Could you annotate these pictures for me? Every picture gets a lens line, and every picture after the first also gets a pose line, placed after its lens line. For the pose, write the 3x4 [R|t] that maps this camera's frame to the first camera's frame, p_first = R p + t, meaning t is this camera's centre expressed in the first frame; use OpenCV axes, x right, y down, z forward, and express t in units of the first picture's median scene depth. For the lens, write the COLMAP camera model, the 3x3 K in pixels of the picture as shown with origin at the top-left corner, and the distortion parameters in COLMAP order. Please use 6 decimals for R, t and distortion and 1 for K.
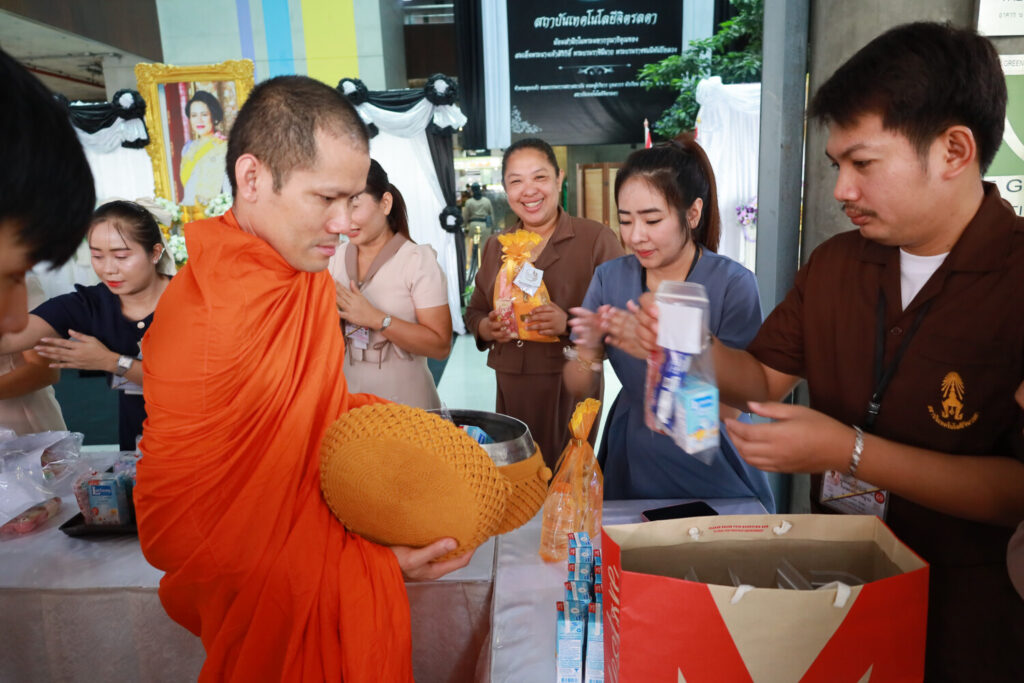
lens RADIAL K [[706.2, 0, 512.0], [0, 706.2, 341.5], [0, 0, 1]] dist [0.001388, -0.003649]
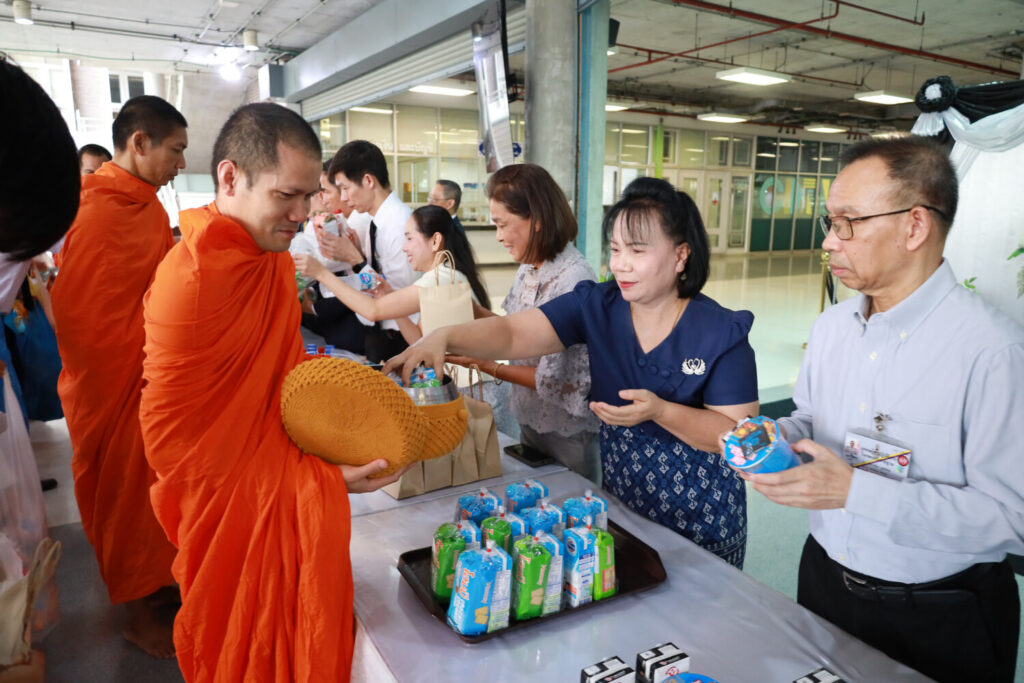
lens RADIAL K [[713.0, 0, 522.8], [0, 713.0, 360.6], [0, 0, 1]] dist [-0.010803, 0.000701]
pose [[0.539734, 0.221781, -0.812096, -0.302818], [-0.205477, 0.970203, 0.128396, -0.019401], [0.816374, 0.097567, 0.569223, 0.140108]]
